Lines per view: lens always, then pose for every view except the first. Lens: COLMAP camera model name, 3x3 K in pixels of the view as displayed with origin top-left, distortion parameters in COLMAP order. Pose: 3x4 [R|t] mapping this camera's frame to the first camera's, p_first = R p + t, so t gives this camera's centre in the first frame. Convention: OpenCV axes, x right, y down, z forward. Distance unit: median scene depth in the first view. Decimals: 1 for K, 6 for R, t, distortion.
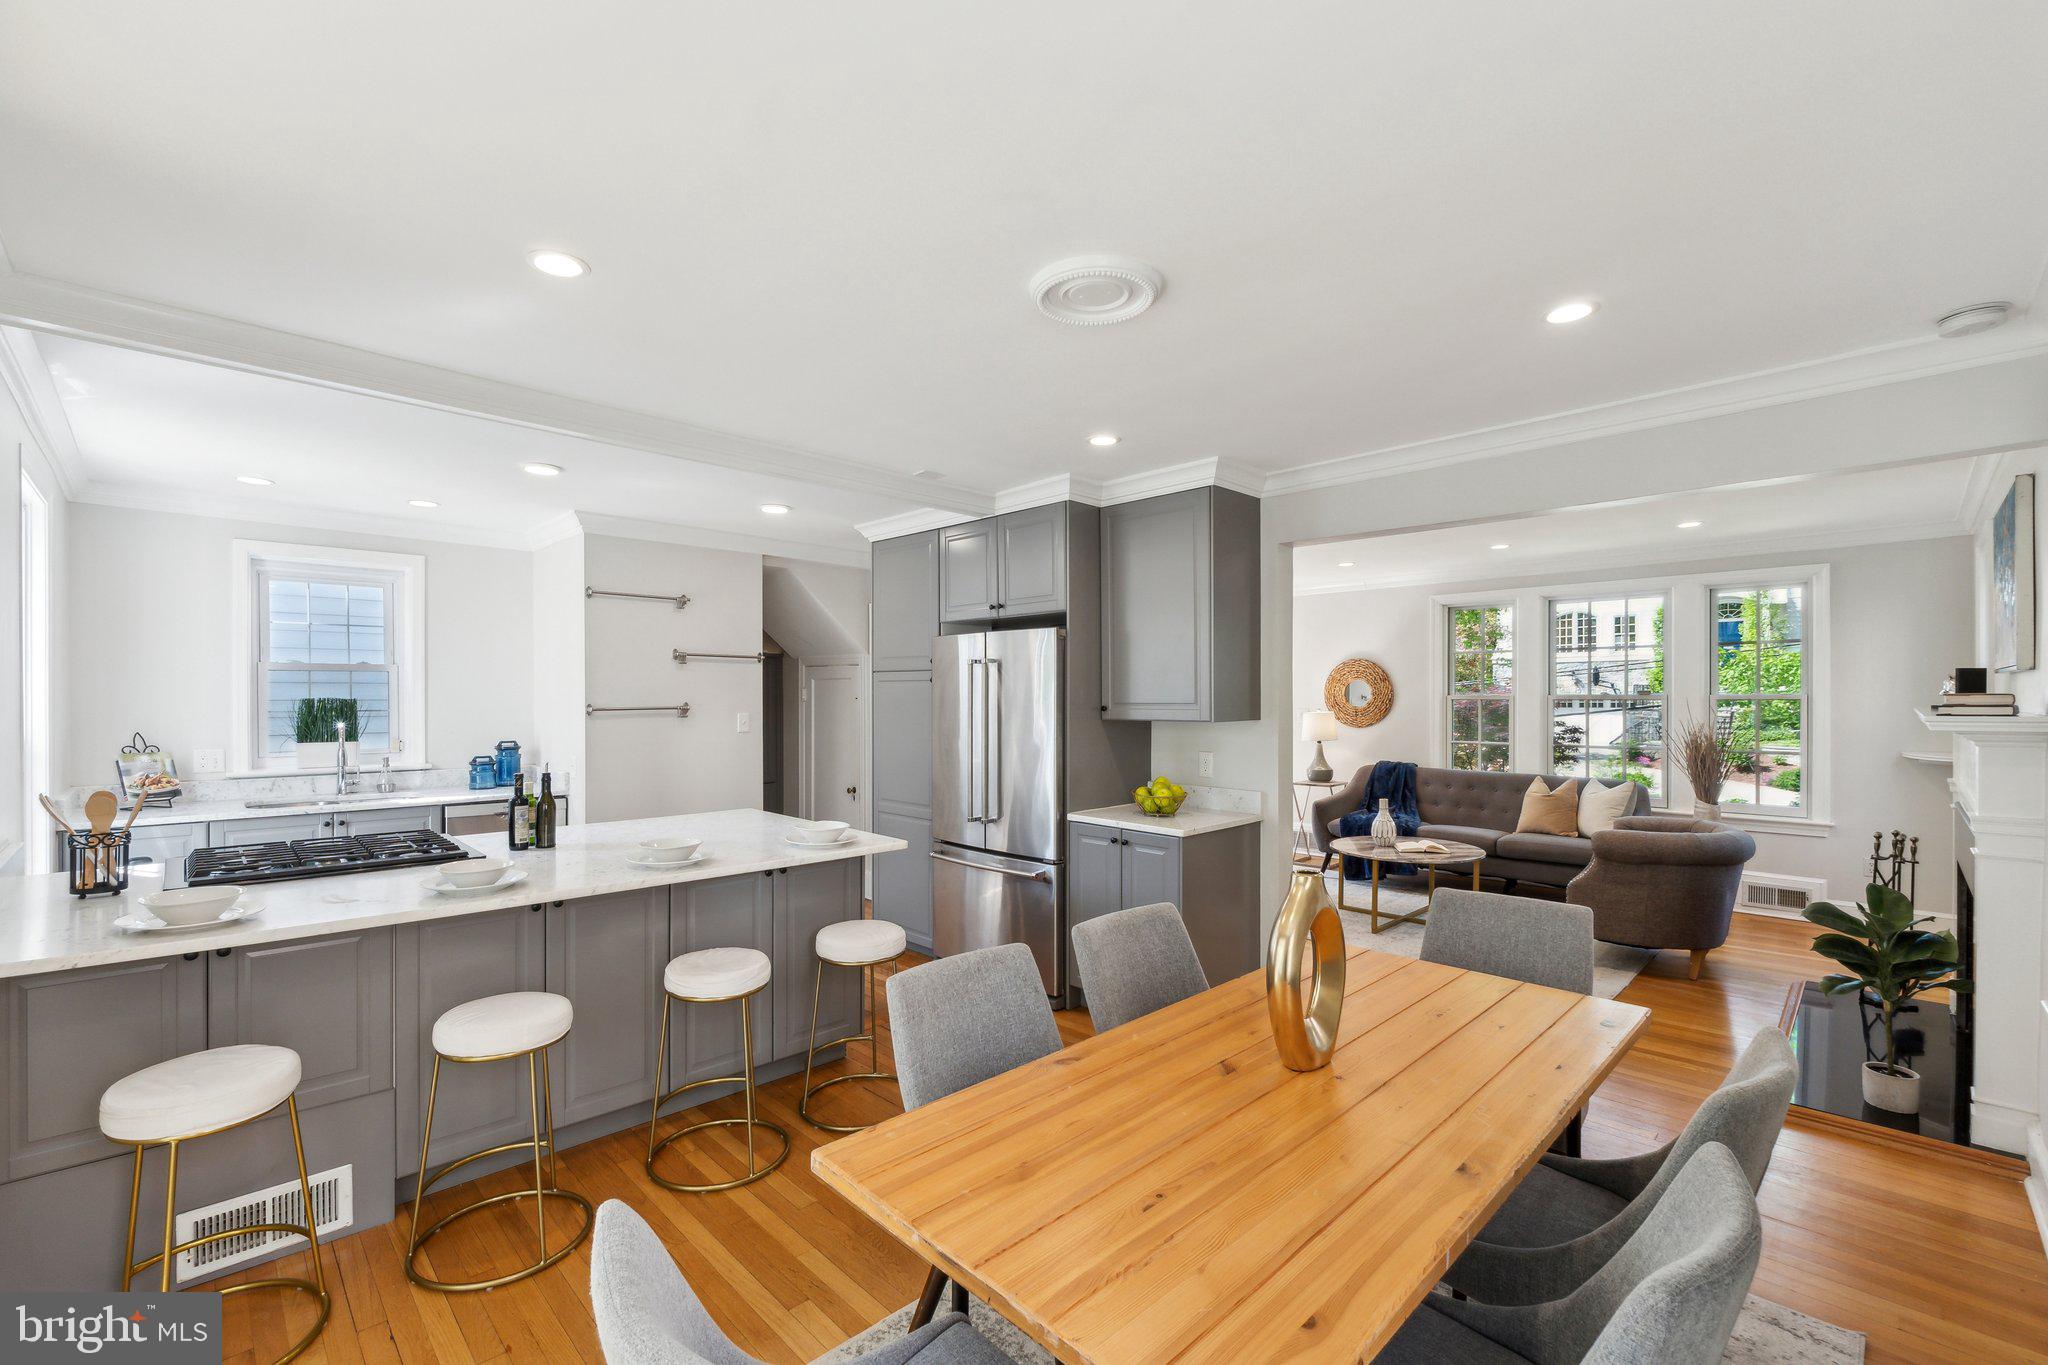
lens RADIAL K [[856.2, 0, 1042.2], [0, 856.2, 703.0], [0, 0, 1]] dist [-0.009963, -0.000781]
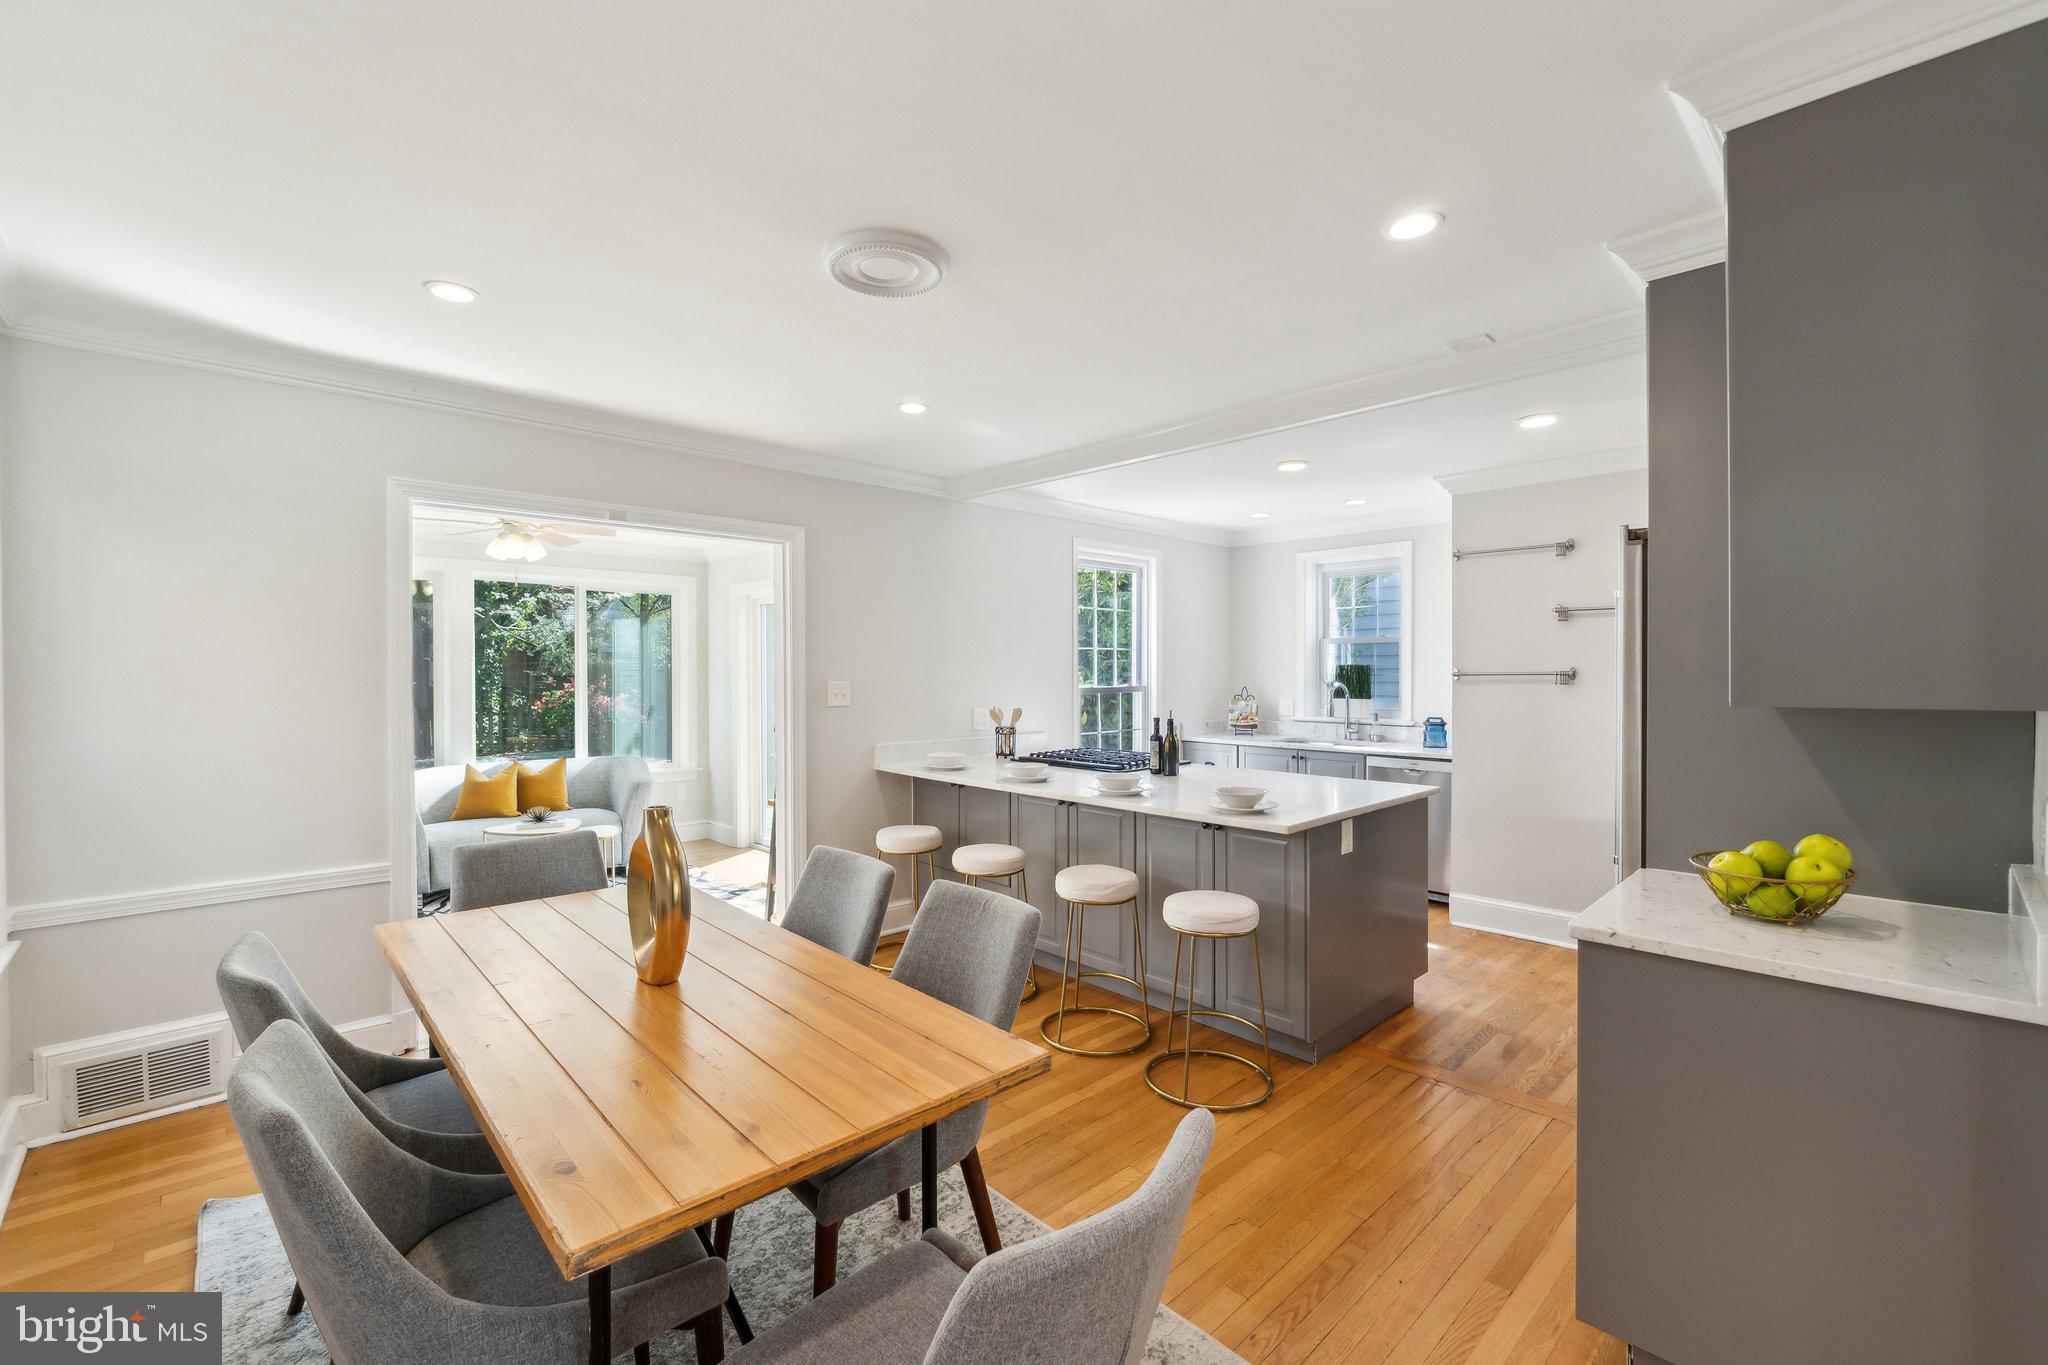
lens RADIAL K [[856.2, 0, 994.1], [0, 856.2, 675.0], [0, 0, 1]] dist [-0.009963, -0.000781]
pose [[-0.040617, 0.004373, -0.999165, 0.515701], [-0.005625, 0.999974, 0.004605, 0.007612], [0.999159, 0.005808, -0.040591, 0.545308]]
